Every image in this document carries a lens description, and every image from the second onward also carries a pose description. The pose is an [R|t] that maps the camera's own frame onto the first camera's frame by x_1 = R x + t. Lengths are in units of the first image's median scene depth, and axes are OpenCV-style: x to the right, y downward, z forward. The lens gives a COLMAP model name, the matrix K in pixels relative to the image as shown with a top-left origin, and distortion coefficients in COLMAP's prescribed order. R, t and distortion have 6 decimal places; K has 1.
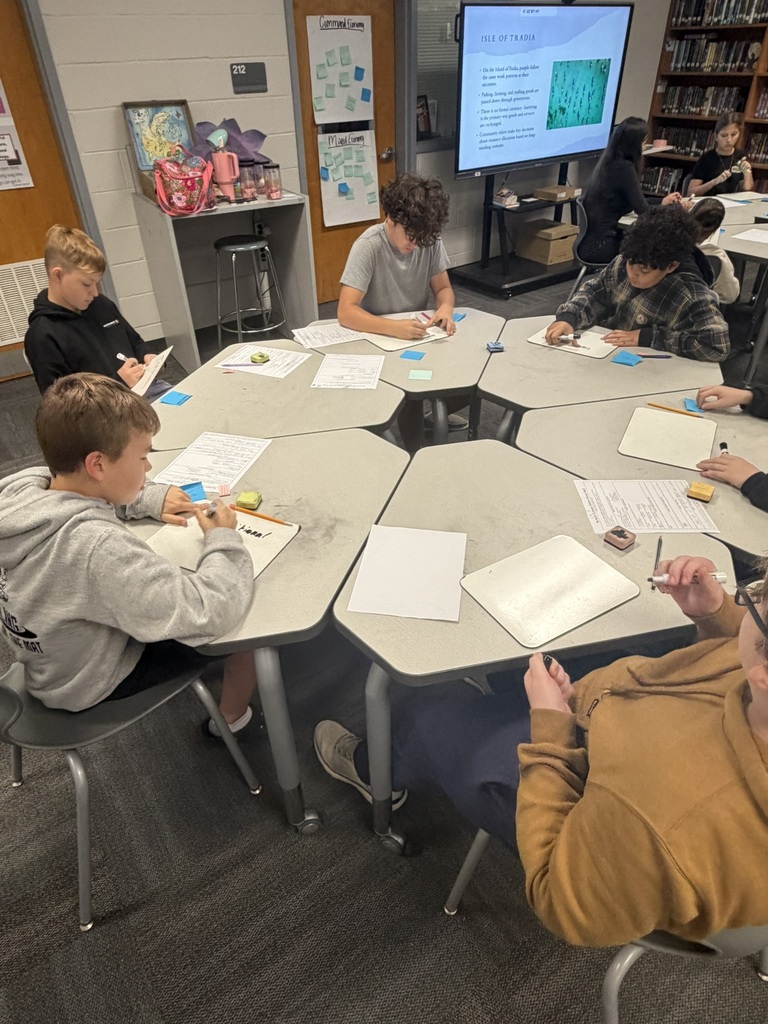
lens RADIAL K [[636.3, 0, 382.8], [0, 636.3, 510.0], [0, 0, 1]] dist [0.006884, -0.001905]
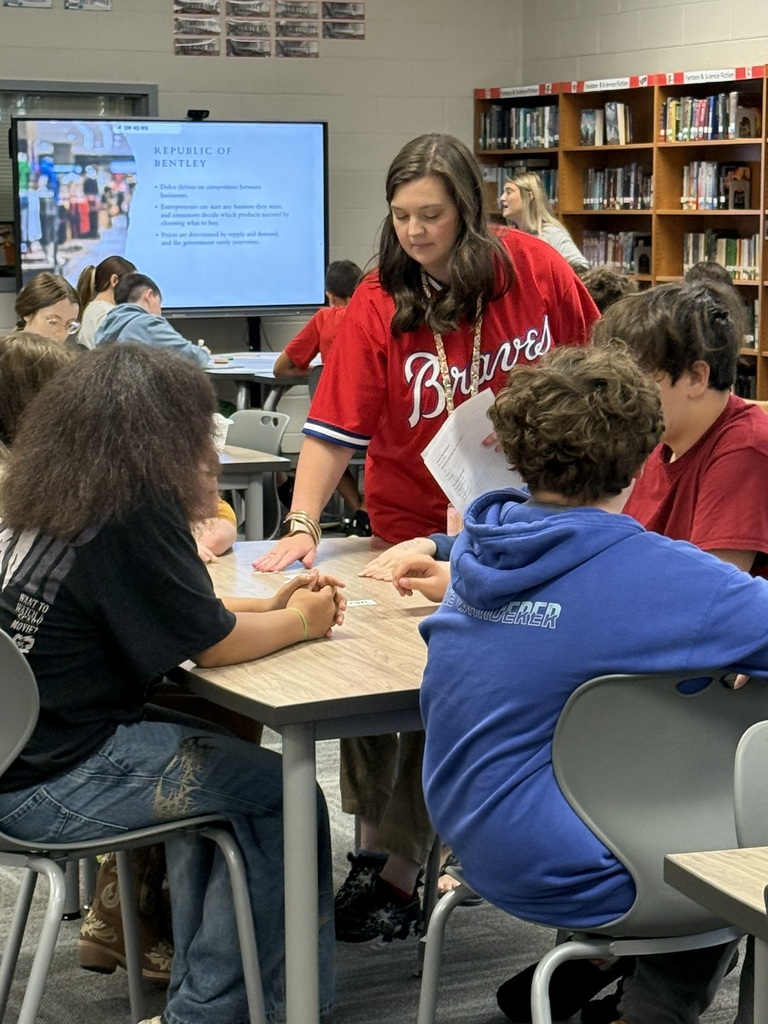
lens RADIAL K [[2530.2, 0, 384.9], [0, 2530.2, 510.9], [0, 0, 1]] dist [0.156998, 0.000000]
pose [[0.987317, 0.040905, -0.153399, 1.060668], [-0.109592, 0.874696, -0.472120, 1.038002], [0.114865, 0.482943, 0.868085, -1.405583]]
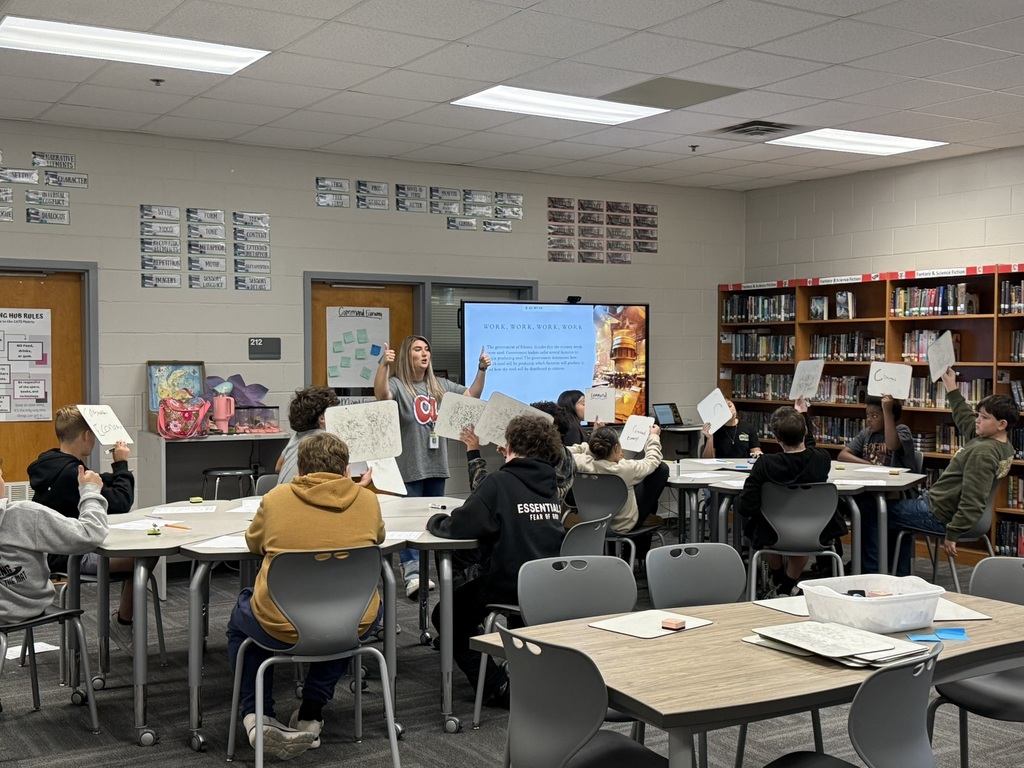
lens RADIAL K [[1229.8, 0, 509.8], [0, 1229.8, 384.0], [0, 0, 1]] dist [0.159871, 0.000000]
pose [[0.997229, 0.023477, -0.070594, 0.368392], [-0.059103, 0.826317, -0.560096, 0.563447], [0.045183, 0.562716, 0.825415, -0.737662]]
